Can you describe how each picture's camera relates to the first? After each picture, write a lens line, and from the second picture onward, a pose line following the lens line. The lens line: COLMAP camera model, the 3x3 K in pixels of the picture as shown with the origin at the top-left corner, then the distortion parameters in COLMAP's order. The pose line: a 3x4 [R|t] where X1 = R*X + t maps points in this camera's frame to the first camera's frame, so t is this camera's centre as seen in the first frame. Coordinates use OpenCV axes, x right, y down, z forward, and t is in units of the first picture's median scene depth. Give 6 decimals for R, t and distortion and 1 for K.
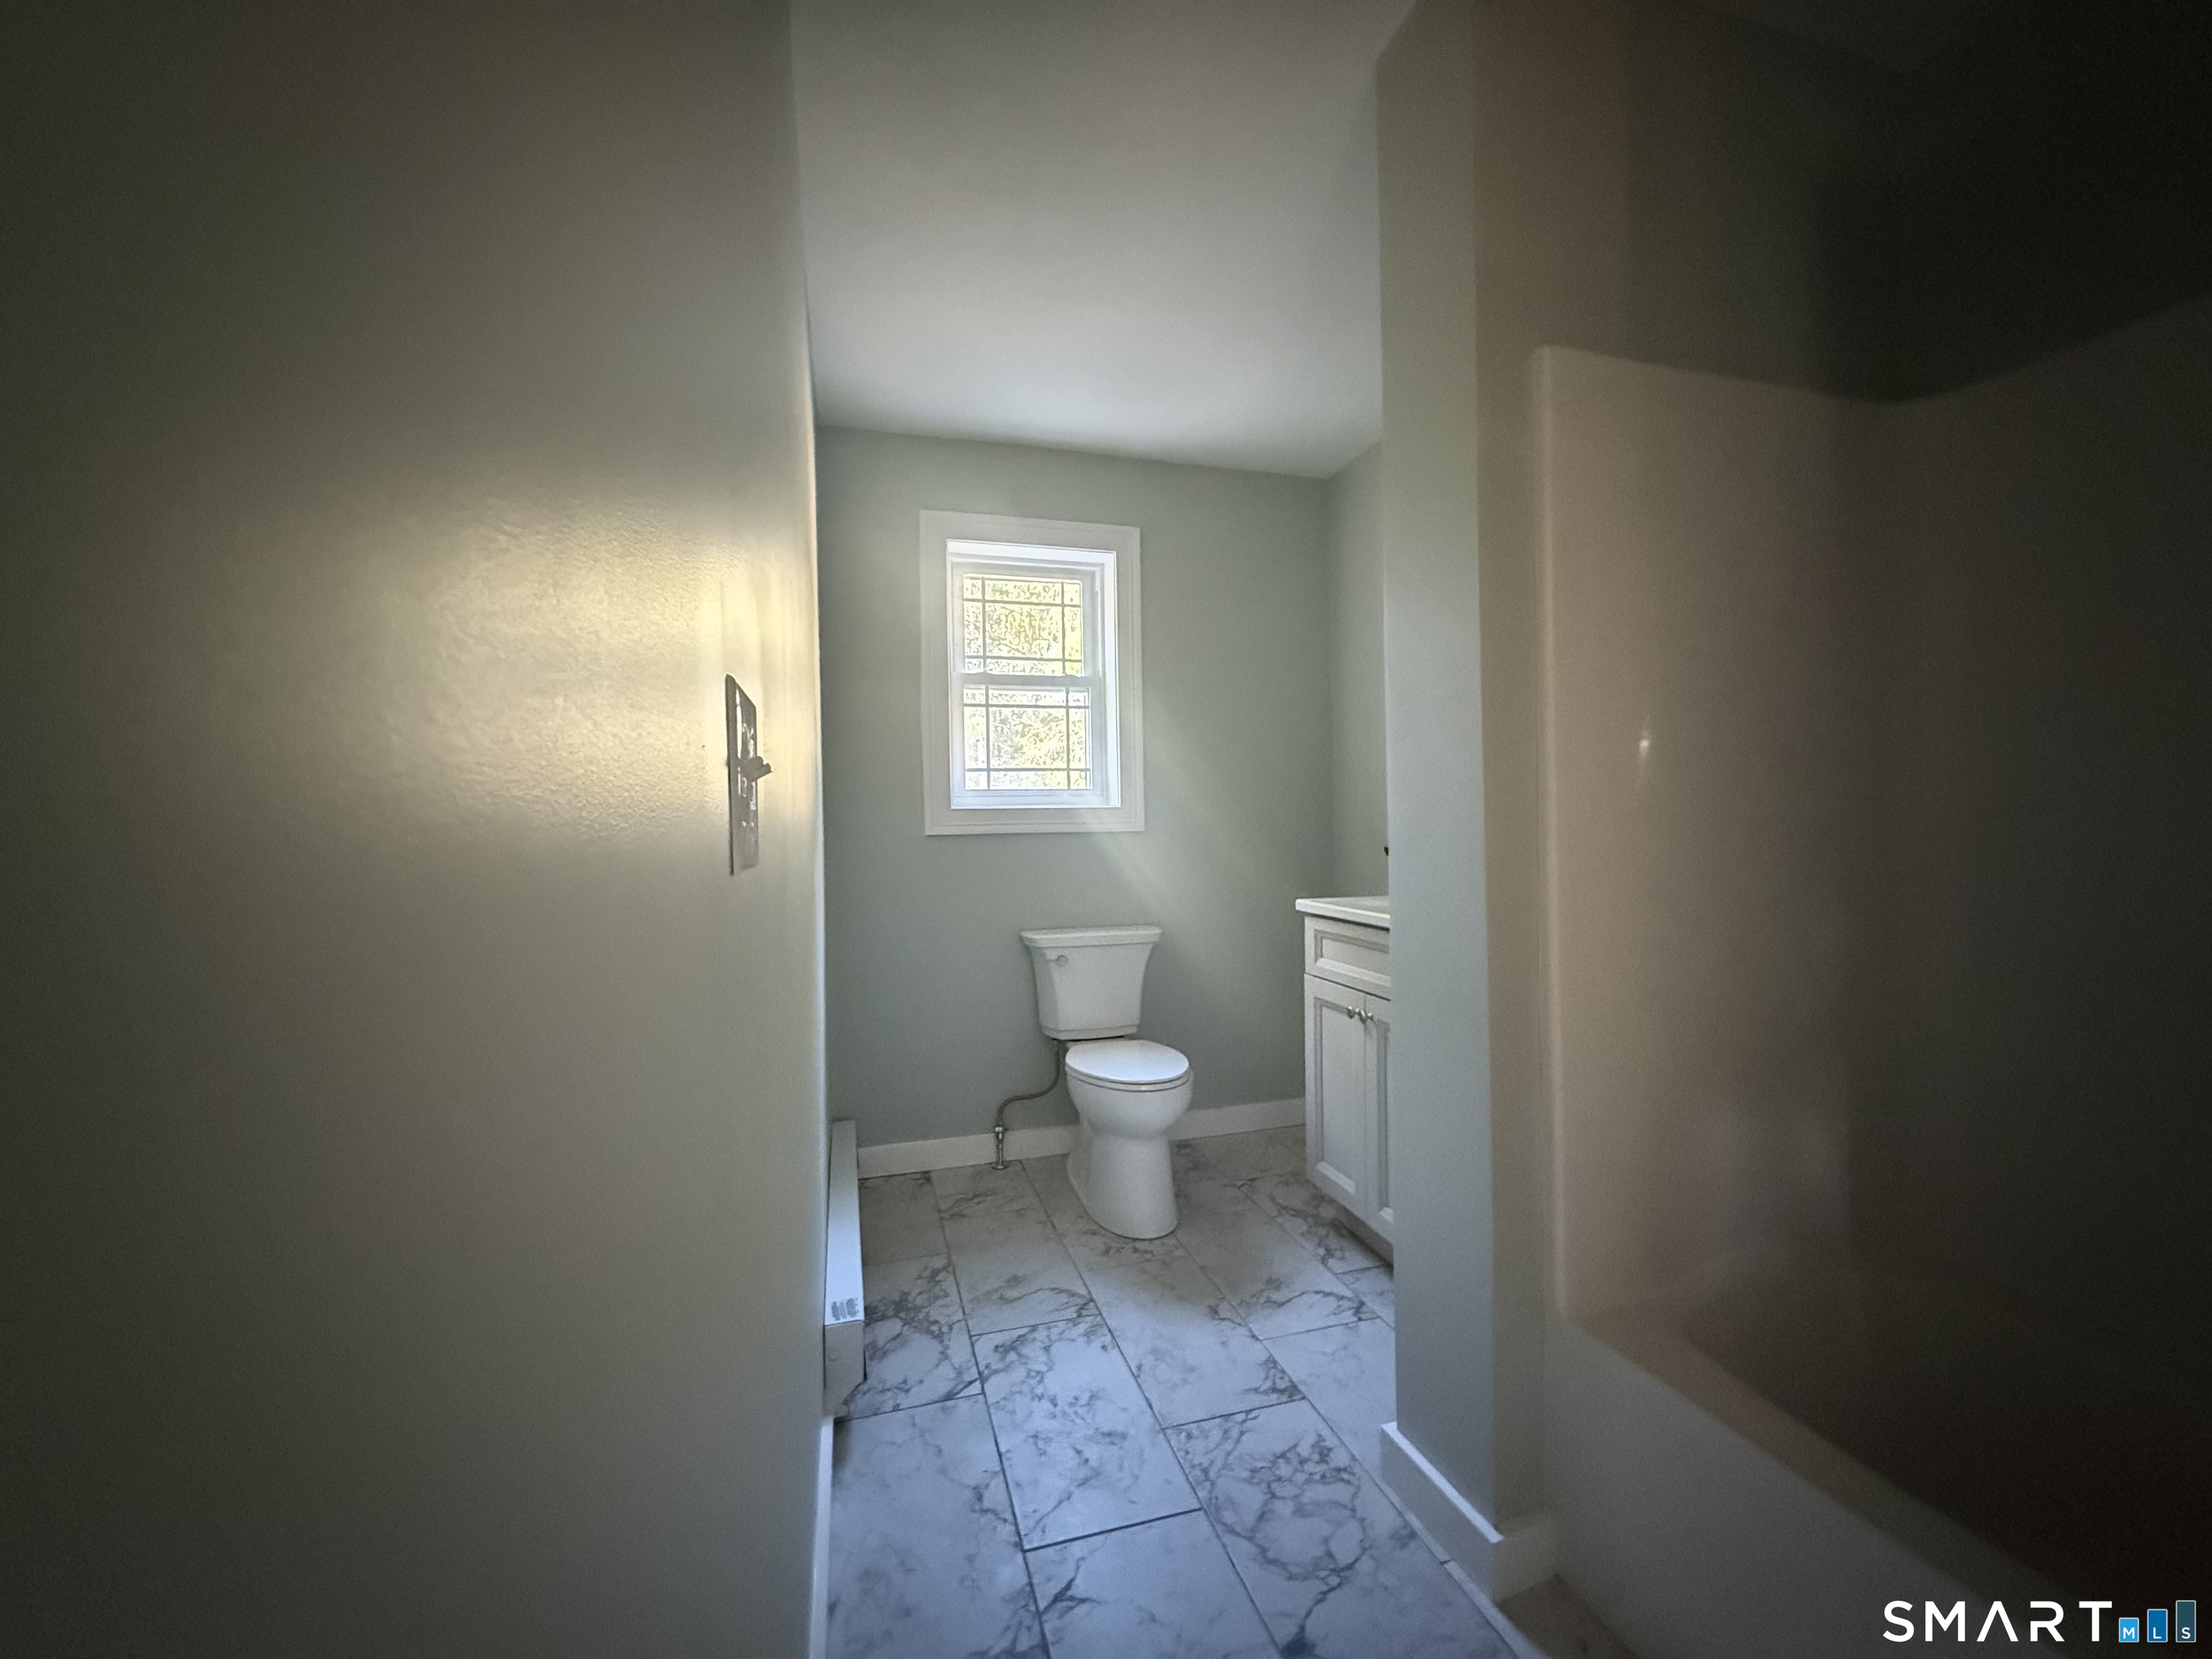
lens RADIAL K [[881.5, 0, 1102.9], [0, 881.5, 831.2], [0, 0, 1]] dist [0.000834, -0.000291]
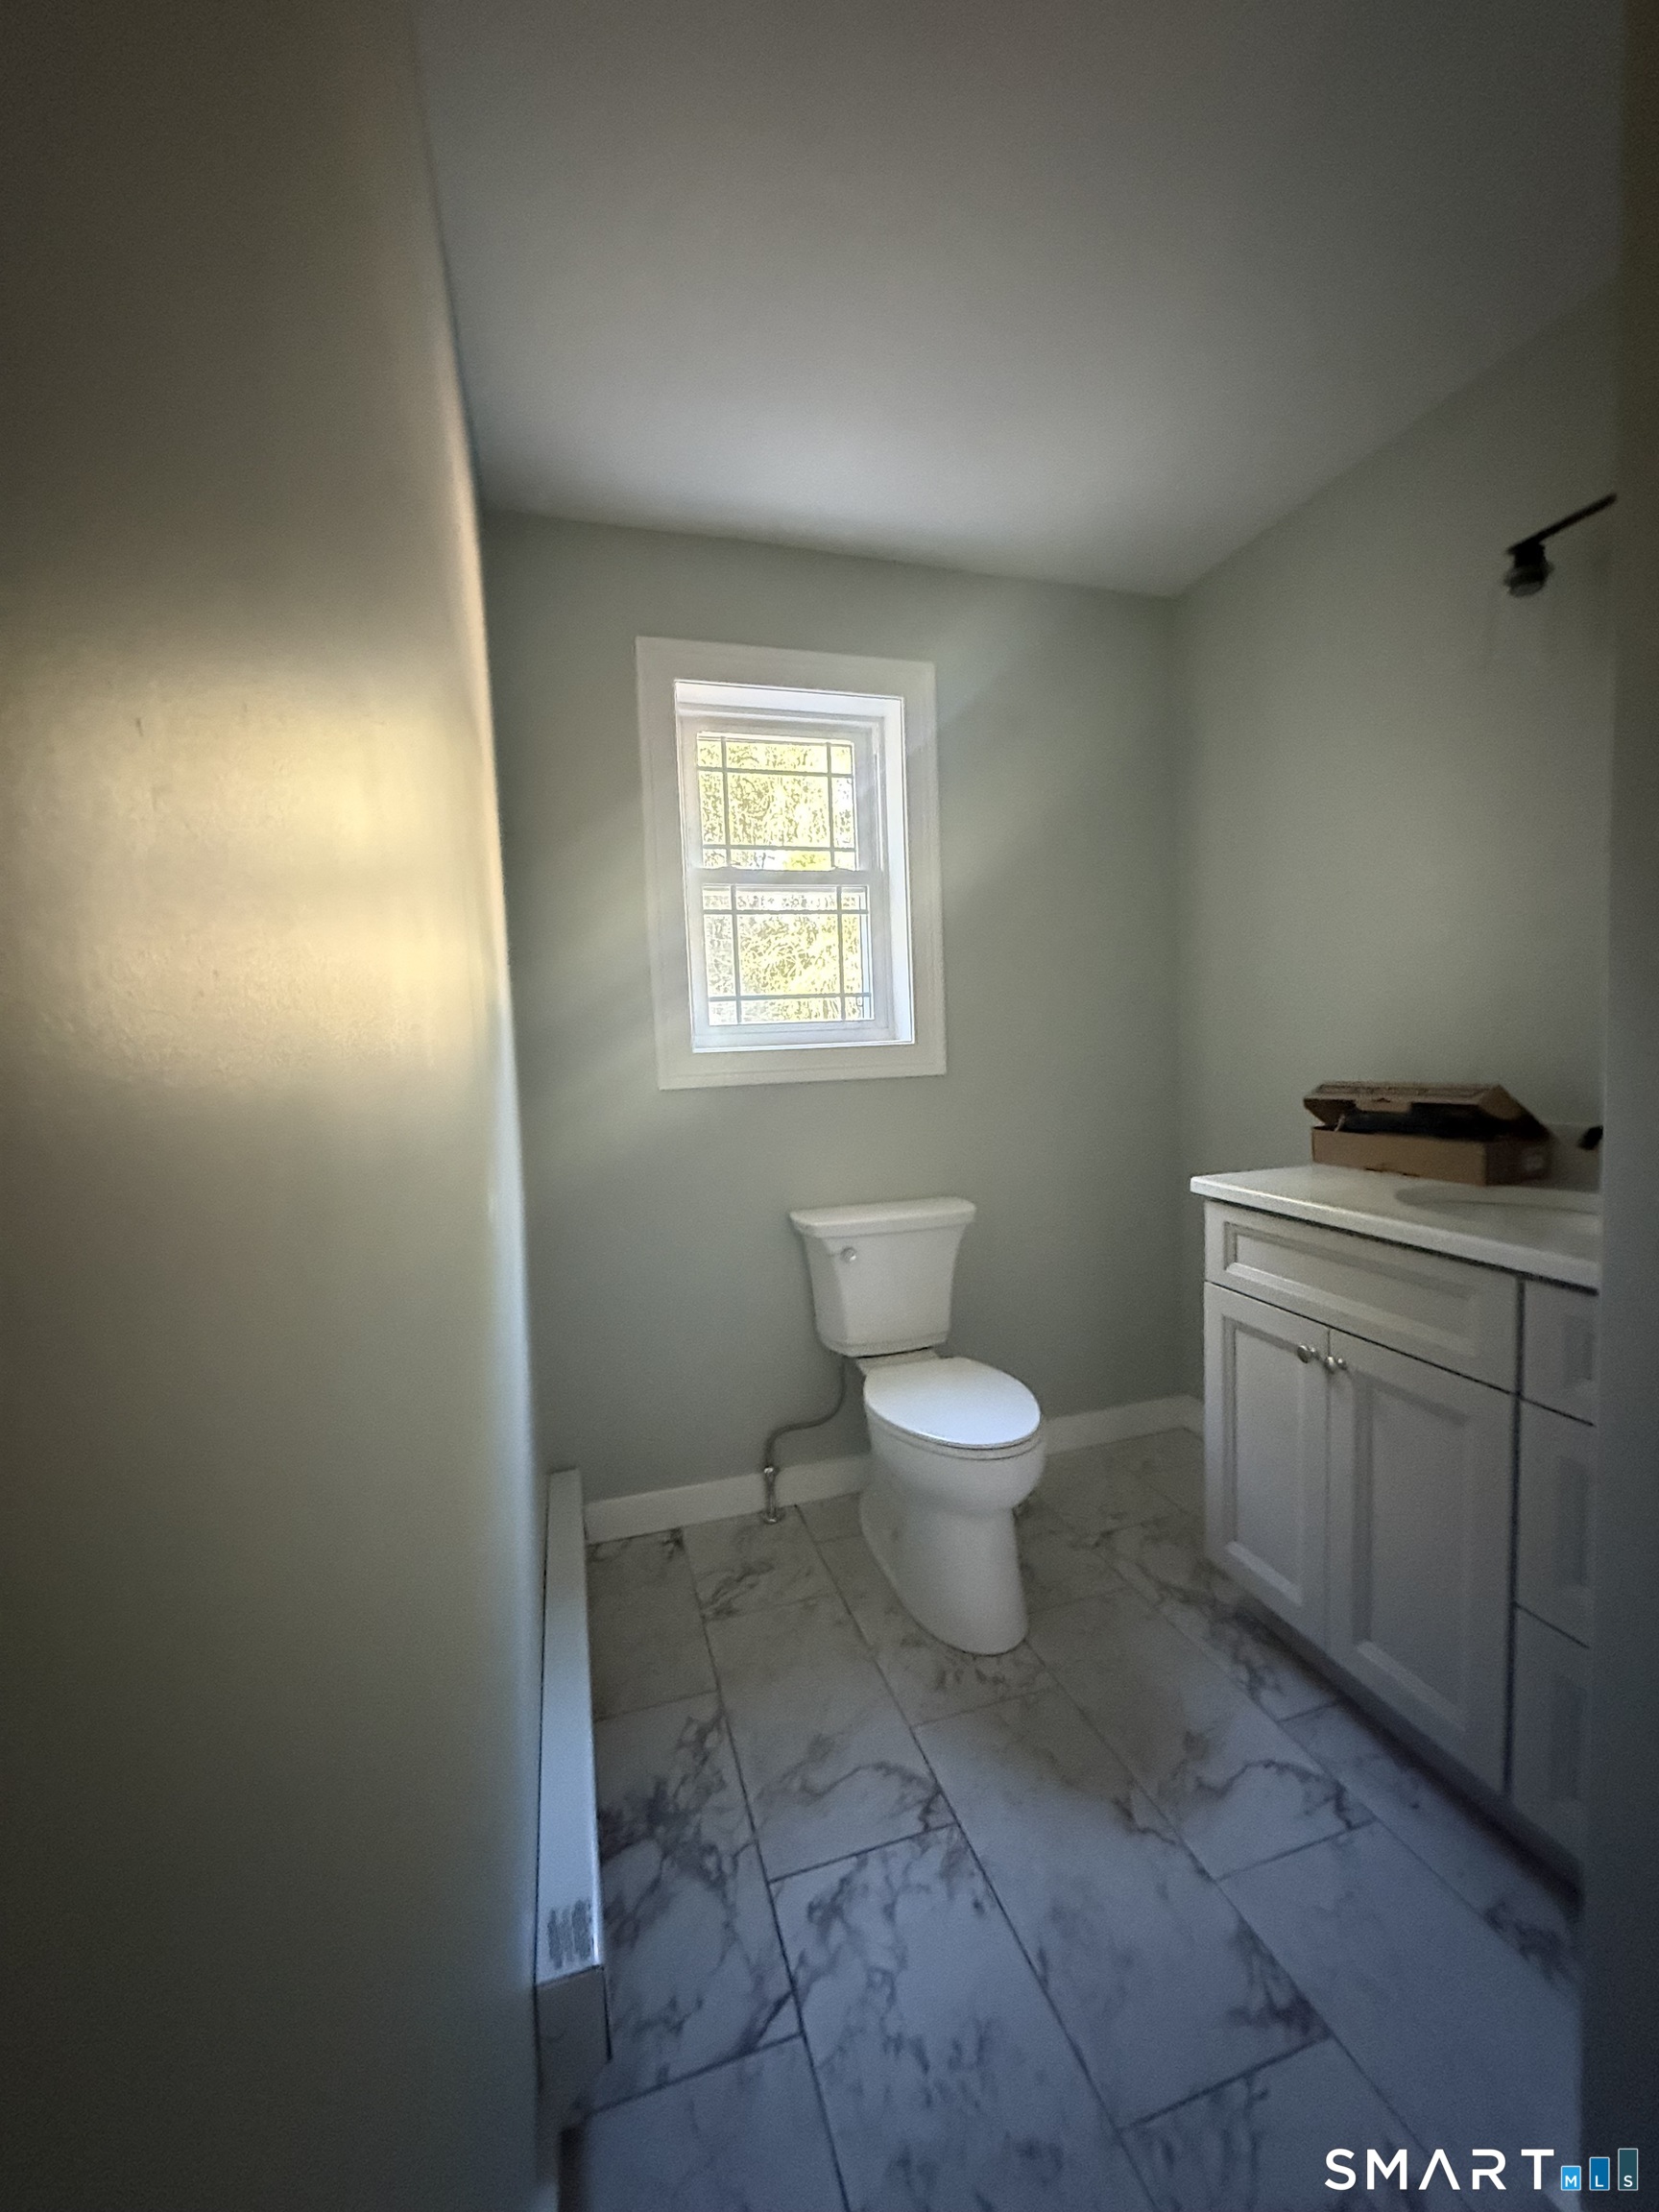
lens RADIAL K [[881.5, 0, 839.0], [0, 881.5, 1094.8], [0, 0, 1]] dist [0.000834, -0.000291]
pose [[0.999503, -0.024912, 0.019316, -0.074636], [0.023705, 0.997892, 0.060408, -0.038224], [-0.020780, -0.059920, 0.997987, 0.299367]]
